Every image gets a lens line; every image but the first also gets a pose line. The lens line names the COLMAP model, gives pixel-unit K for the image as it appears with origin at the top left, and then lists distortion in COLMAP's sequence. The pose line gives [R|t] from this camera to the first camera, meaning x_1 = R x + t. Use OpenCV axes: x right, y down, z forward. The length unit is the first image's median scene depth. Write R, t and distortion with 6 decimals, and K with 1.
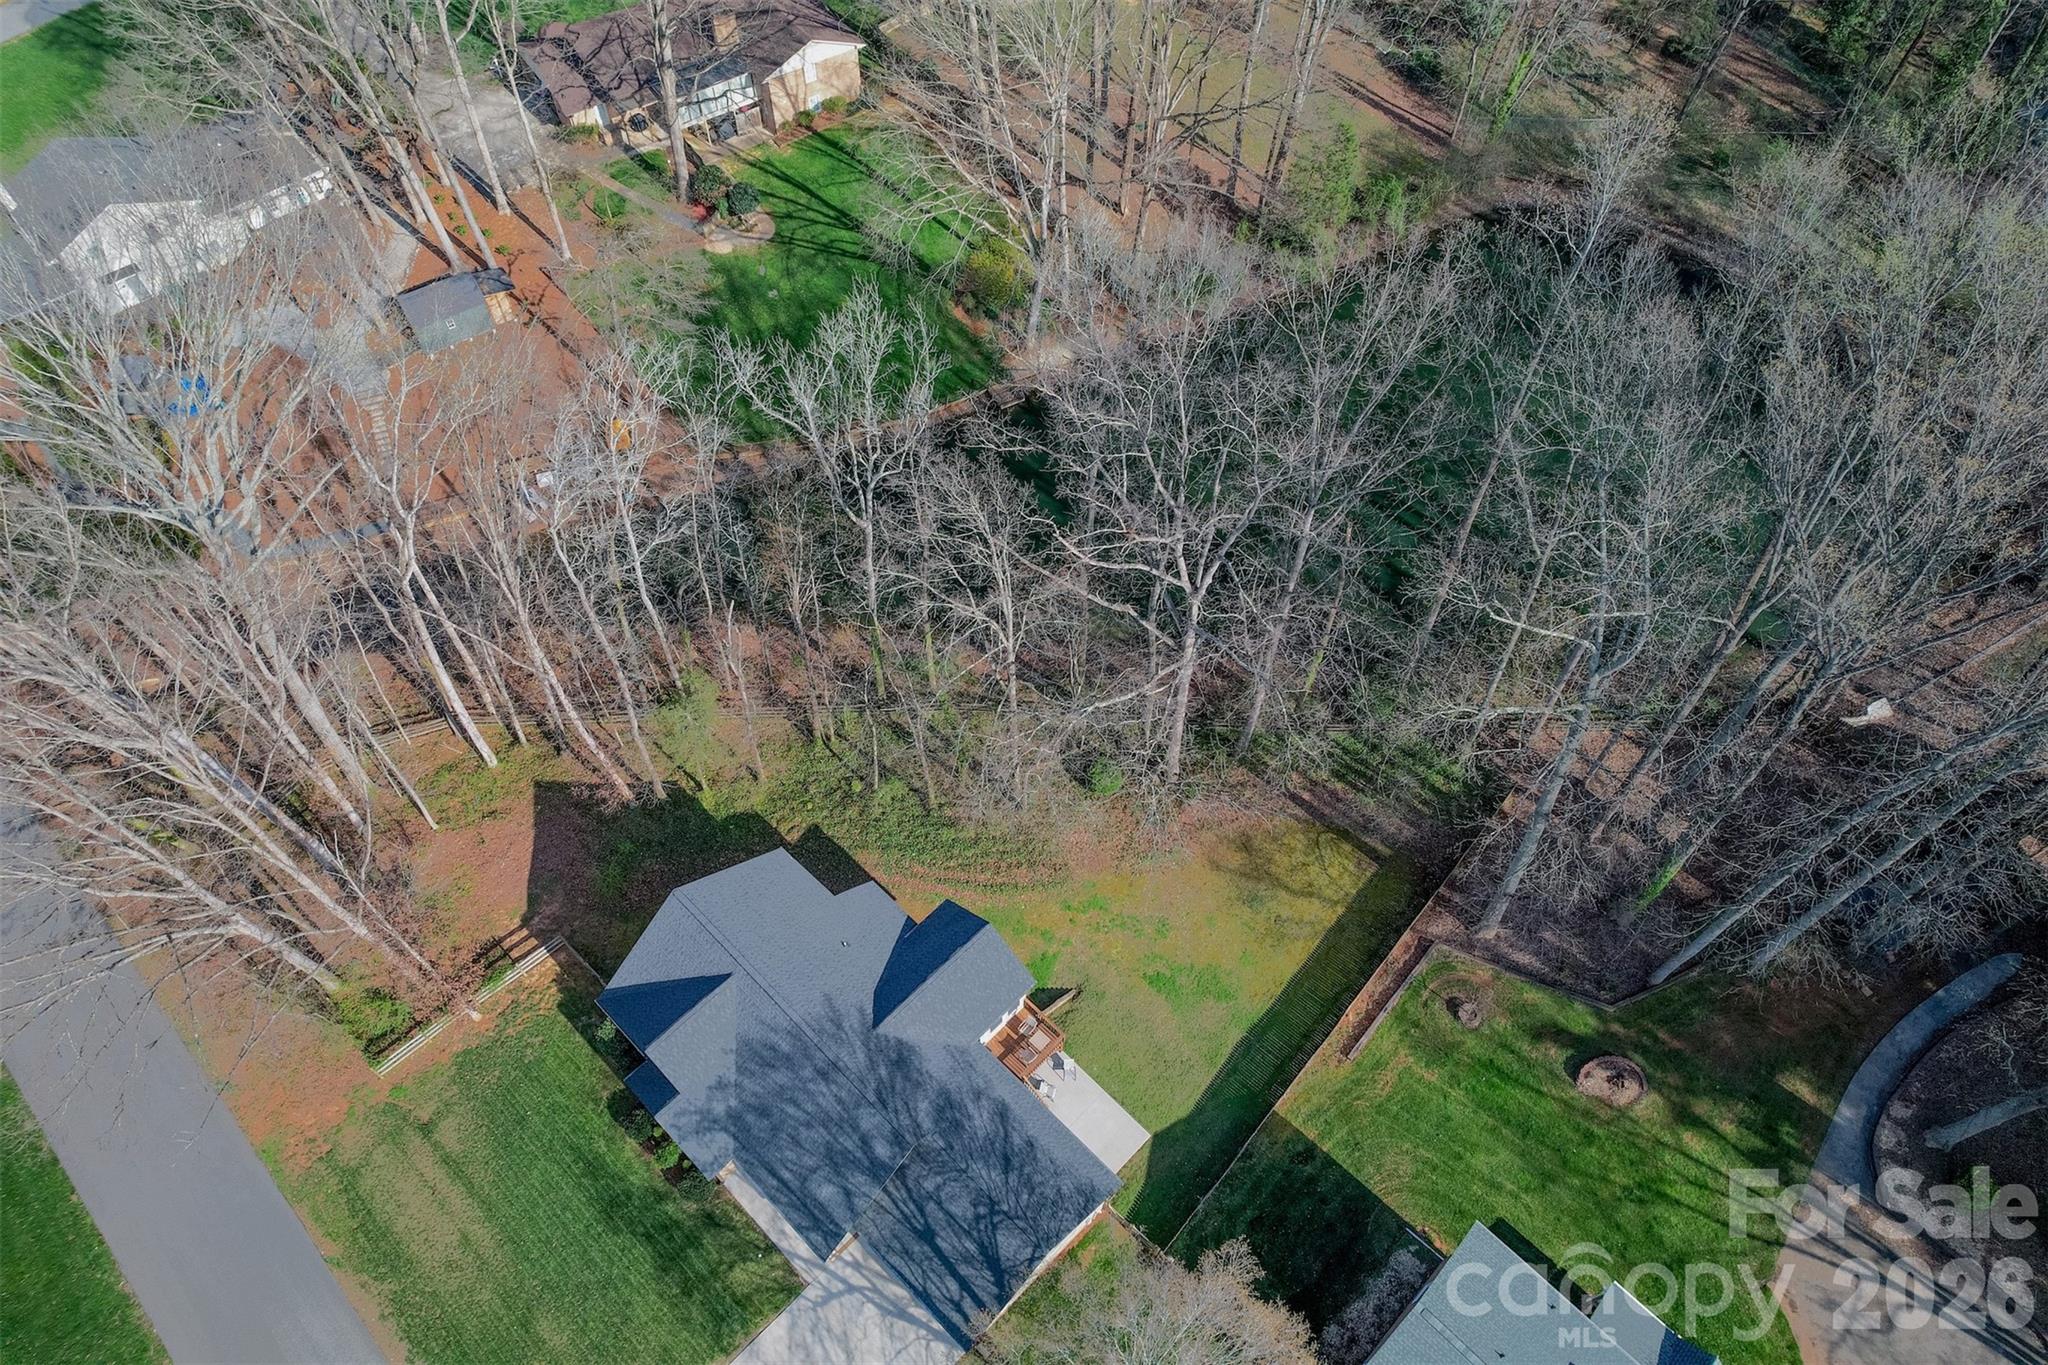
lens RADIAL K [[1316.8, 0, 1024.0], [0, 1316.8, 682.5], [0, 0, 1]] dist [-0.034517, 0.002360]
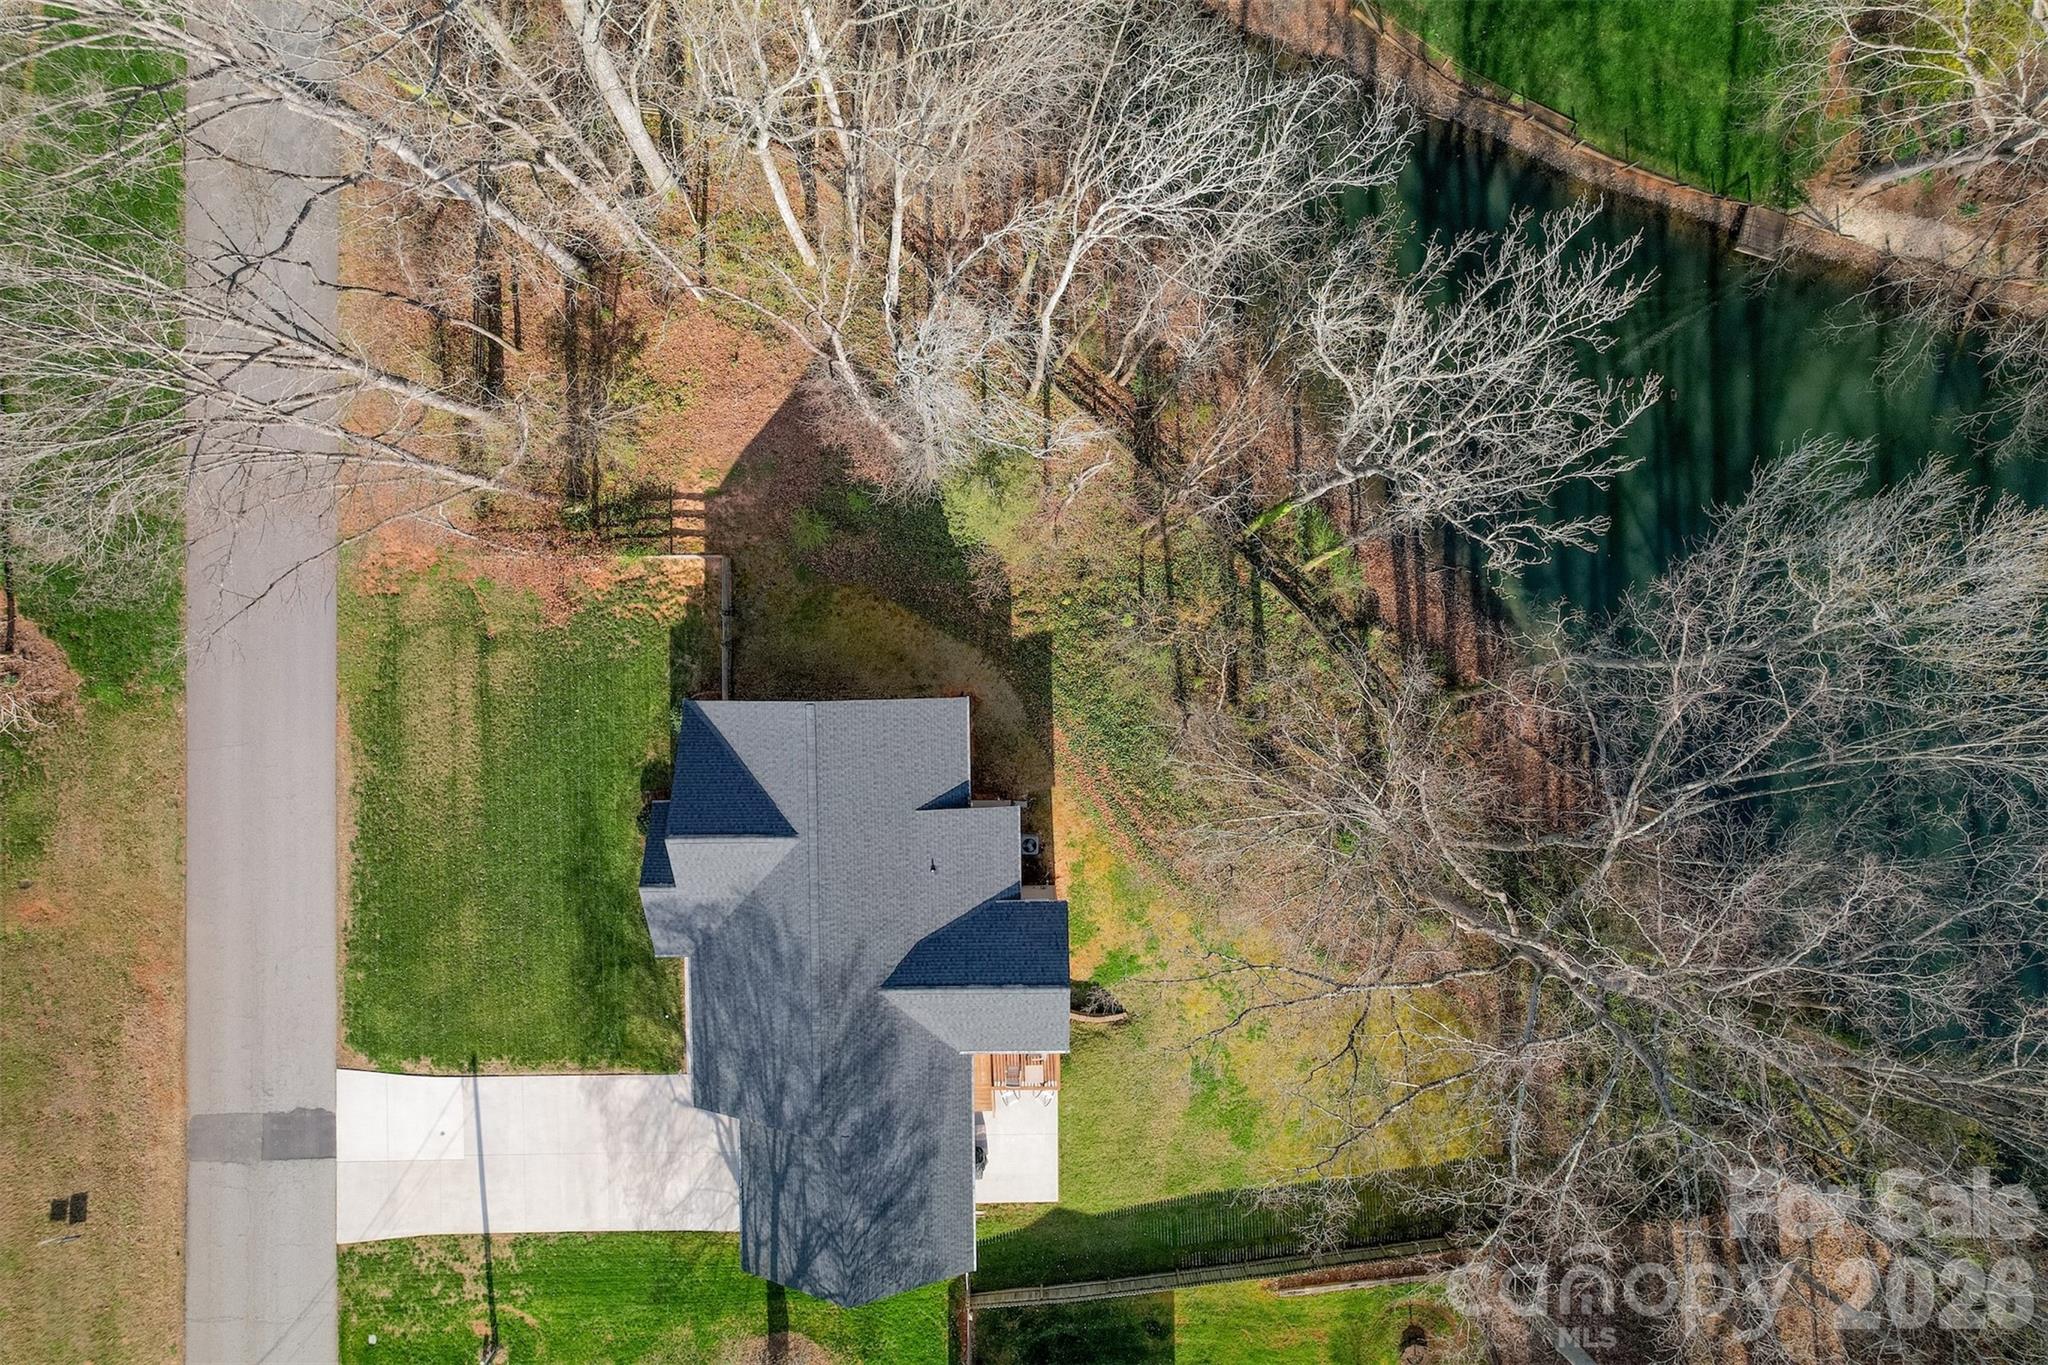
lens RADIAL K [[1316.8, 0, 1024.0], [0, 1316.8, 682.5], [0, 0, 1]] dist [-0.034517, 0.002360]
pose [[0.706752, 0.707190, 0.019591, -0.195171], [-0.586317, 0.570007, 0.575608, -0.377727], [0.395897, -0.418298, 0.817491, 0.395958]]
